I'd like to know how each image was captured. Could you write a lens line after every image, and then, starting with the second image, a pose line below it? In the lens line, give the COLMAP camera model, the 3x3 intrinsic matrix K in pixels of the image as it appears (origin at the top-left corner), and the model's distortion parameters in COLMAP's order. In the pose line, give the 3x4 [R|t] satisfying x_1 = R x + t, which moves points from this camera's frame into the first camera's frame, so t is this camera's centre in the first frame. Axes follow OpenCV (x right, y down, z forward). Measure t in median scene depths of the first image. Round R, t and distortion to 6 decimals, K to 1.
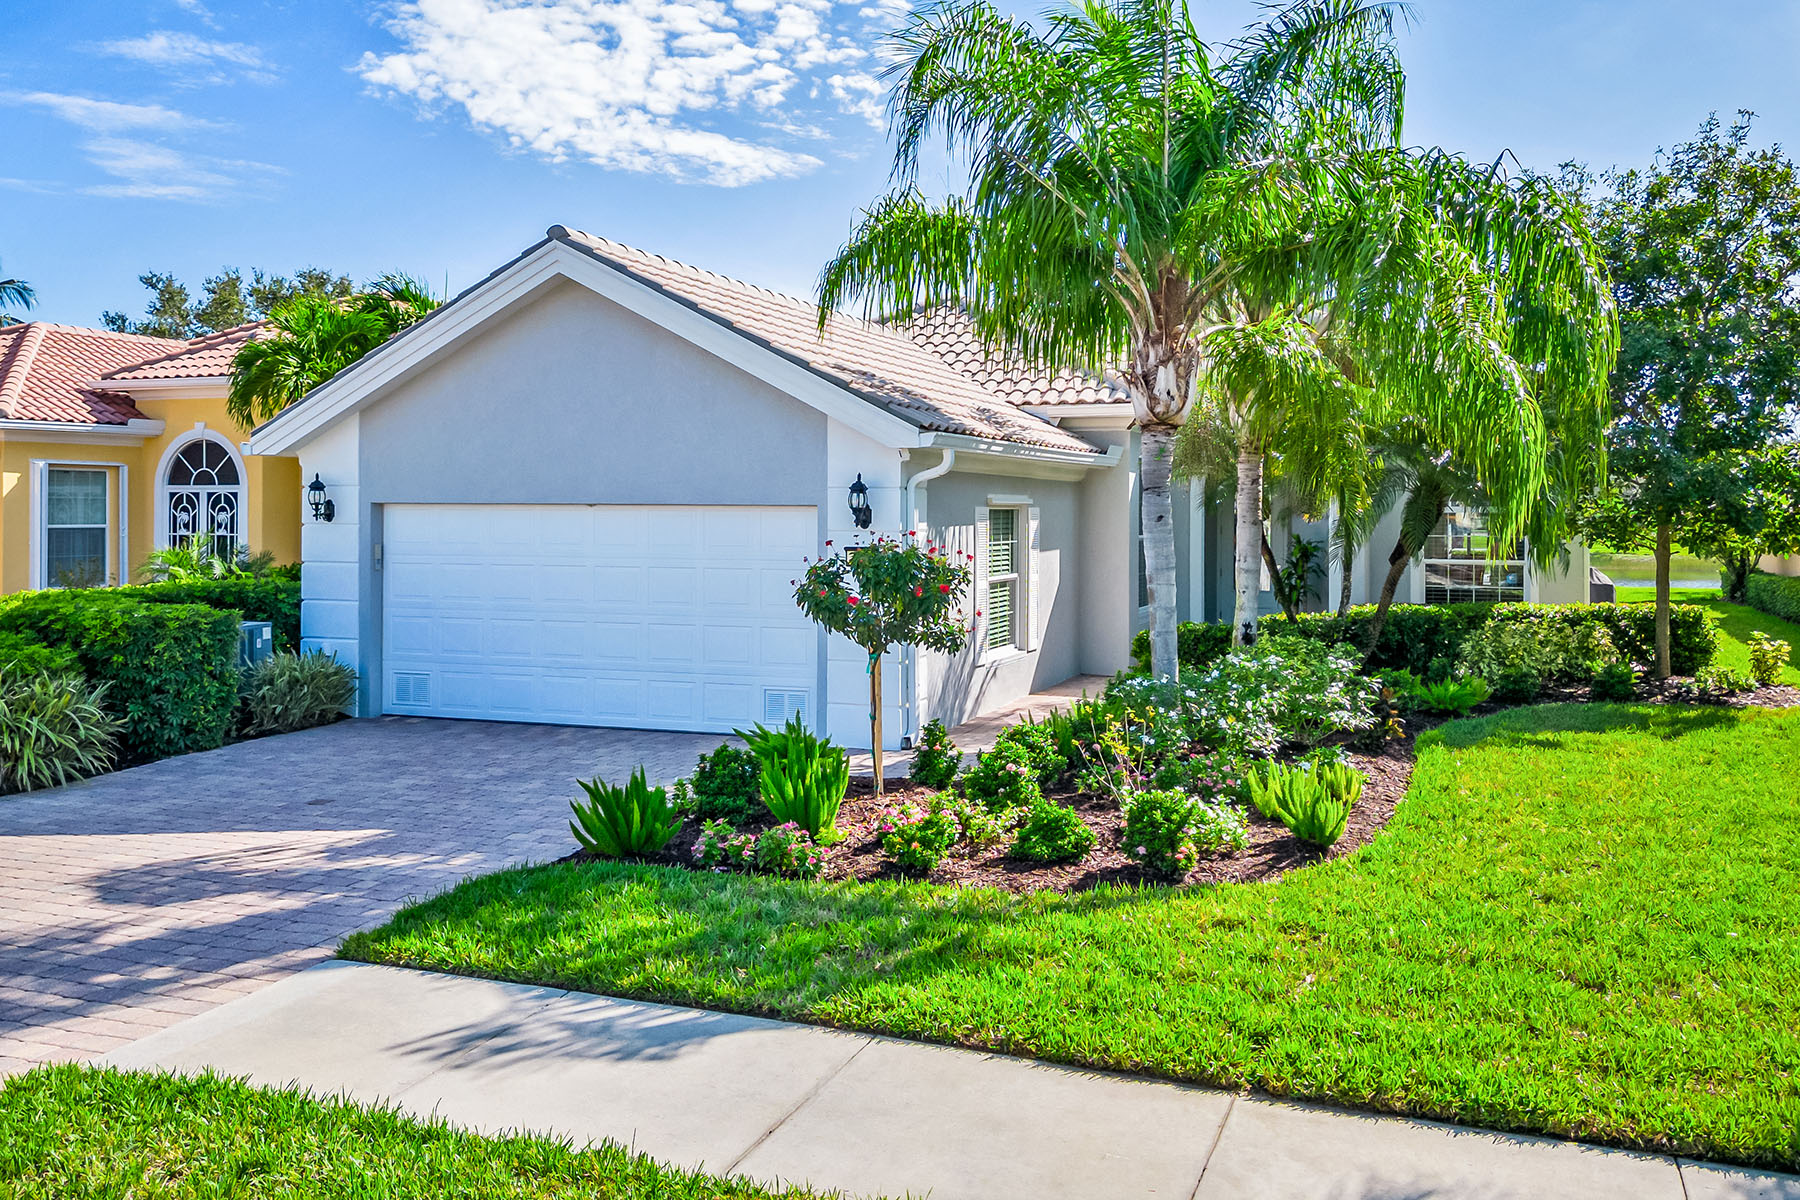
lens RADIAL K [[1495.7, 0, 901.5], [0, 1495.7, 554.1], [0, 0, 1]] dist [0.090758, -0.103893]
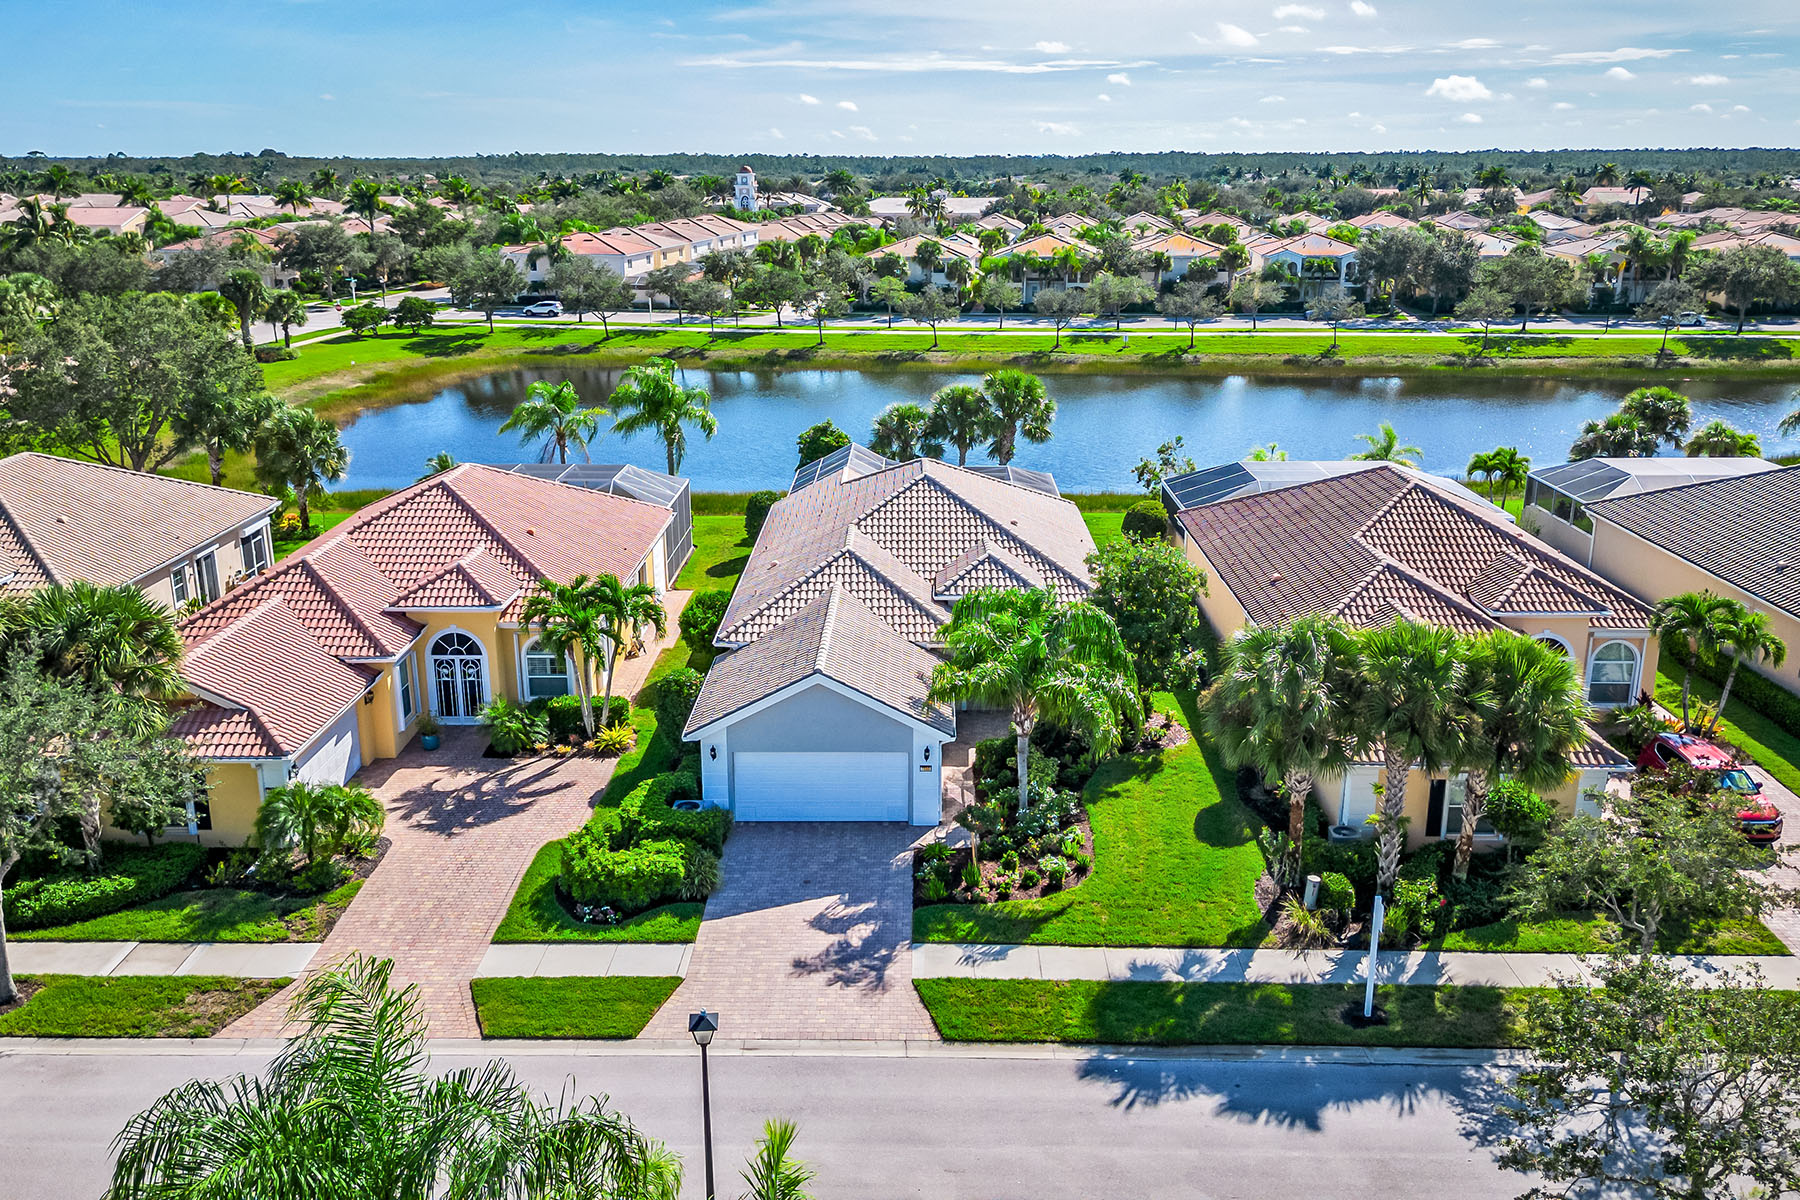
lens RADIAL K [[1493.9, 0, 850.9], [0, 1493.9, 564.3], [0, 0, 1]] dist [0.163117, -0.364383]
pose [[0.948088, -0.107763, 0.299192, -0.929215], [0.034585, 0.970194, 0.239850, -1.019572], [-0.316121, -0.217051, 0.923556, -1.531368]]
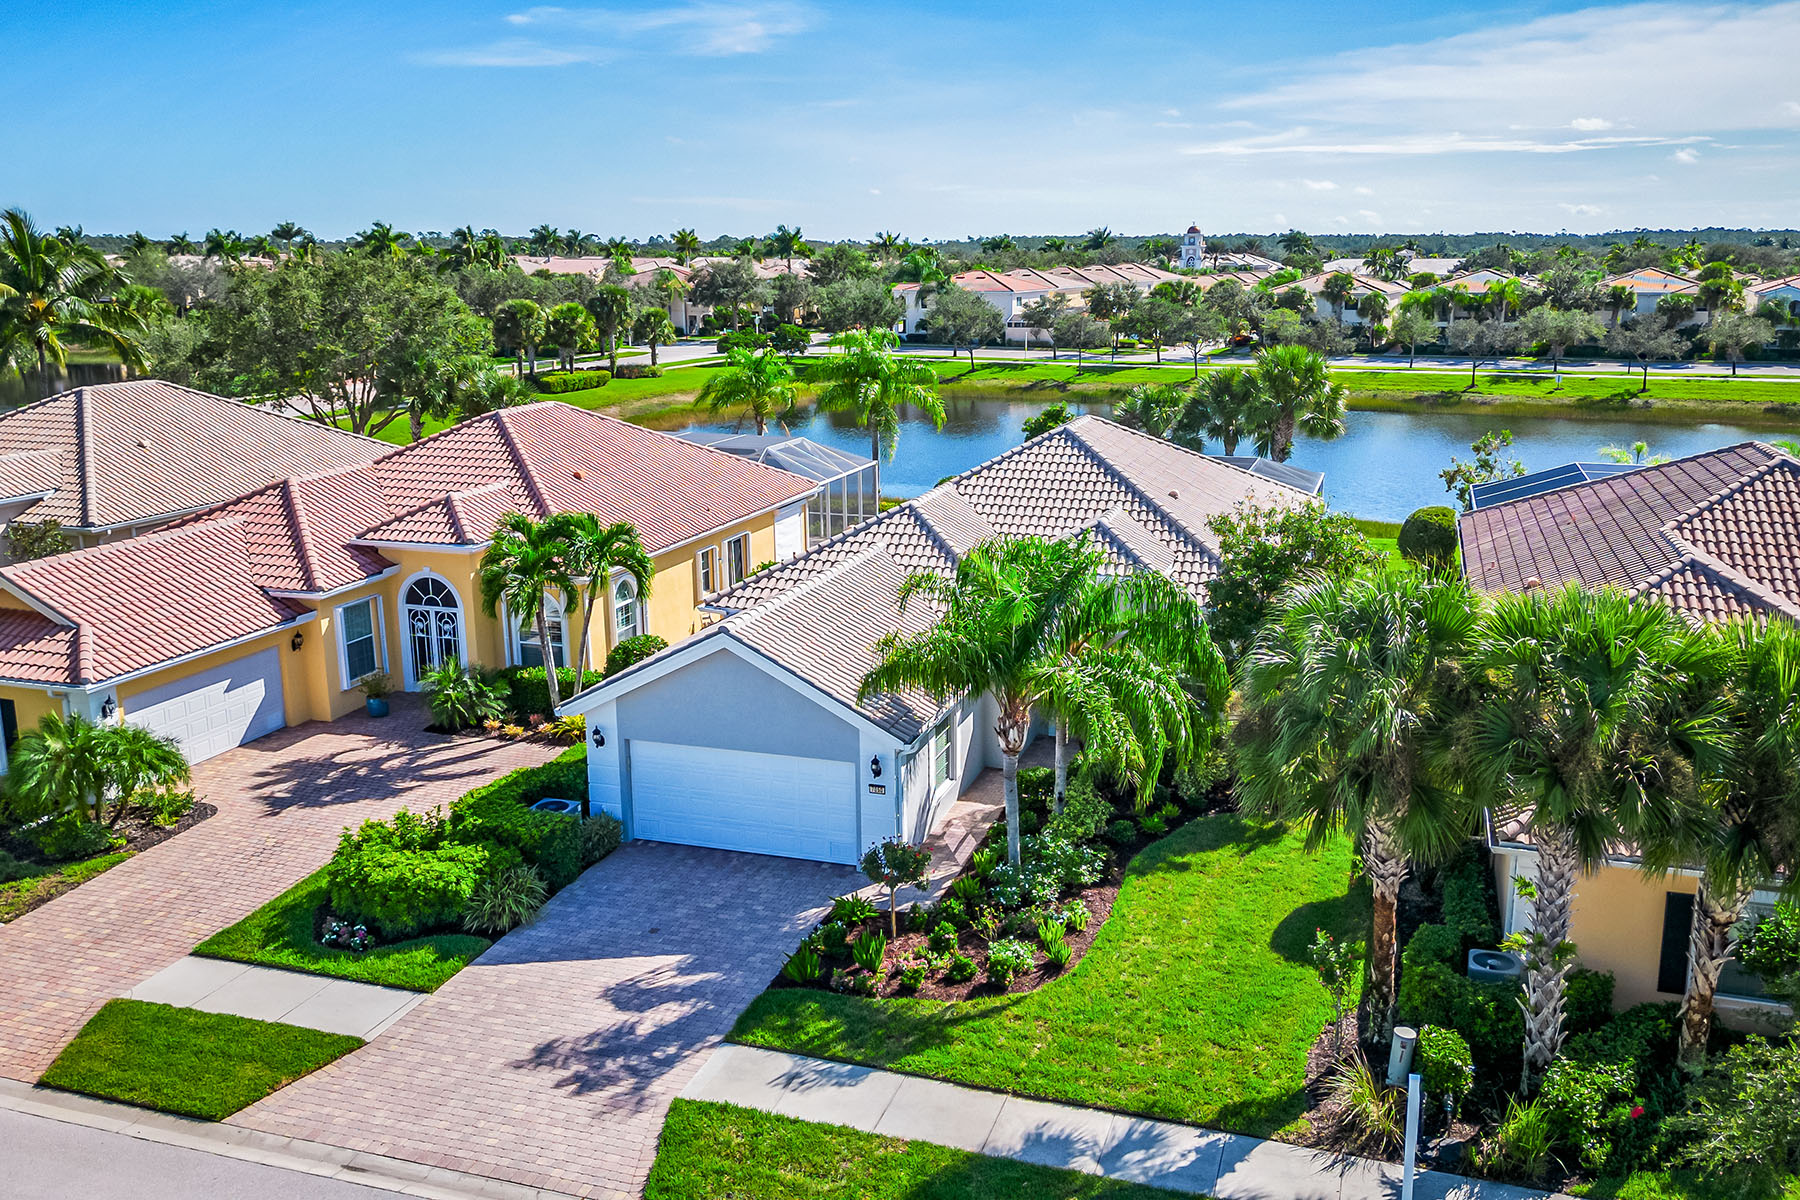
lens RADIAL K [[1495.7, 0, 901.5], [0, 1495.7, 554.1], [0, 0, 1]] dist [0.090758, -0.103893]
pose [[0.999085, -0.026733, 0.033383, -0.047027], [0.020572, 0.984724, 0.172903, -0.606408], [-0.037495, -0.172058, 0.984373, -0.910935]]
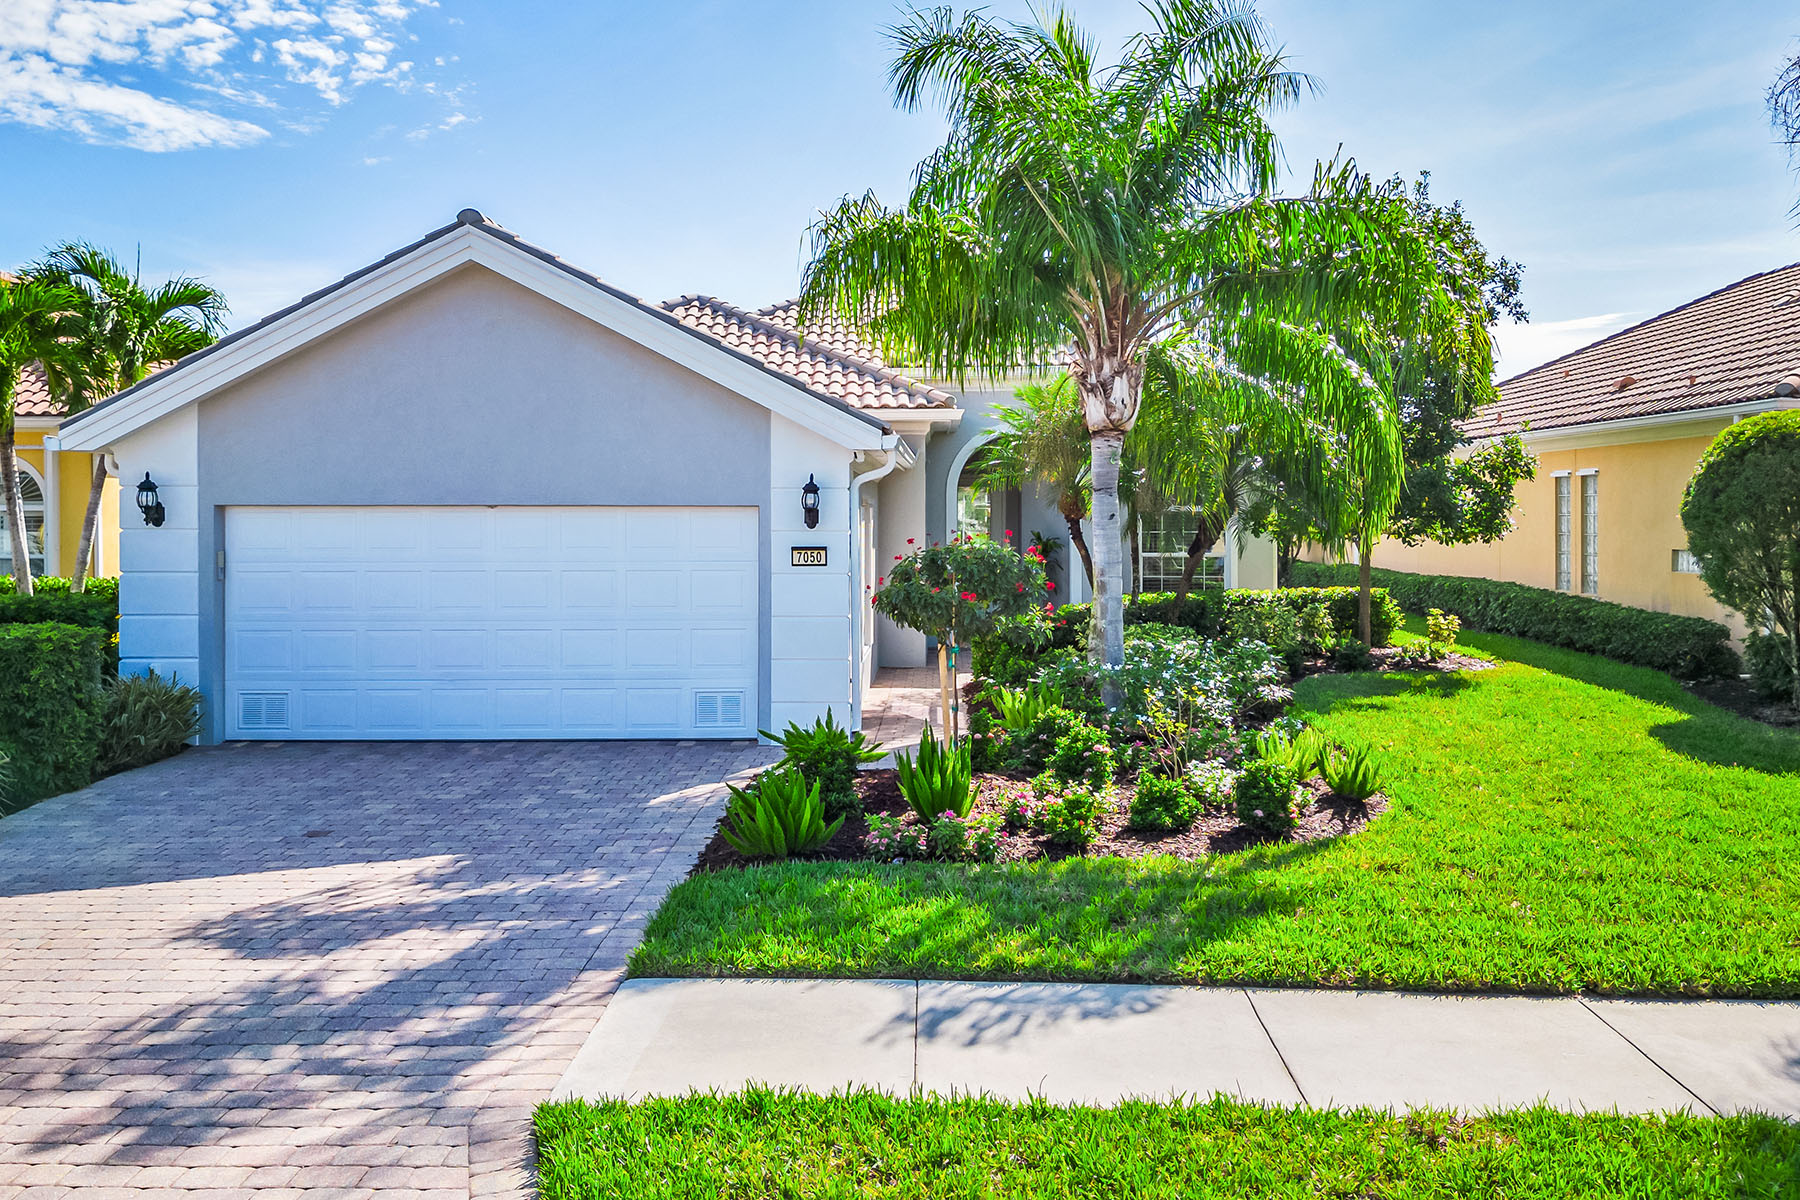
lens RADIAL K [[1495.7, 0, 901.5], [0, 1495.7, 554.1], [0, 0, 1]] dist [0.090758, -0.103893]
pose [[0.942635, -0.014346, 0.333516, -0.265669], [0.014546, 0.999892, 0.001899, -0.000593], [-0.333508, 0.003062, 0.942742, 0.019912]]
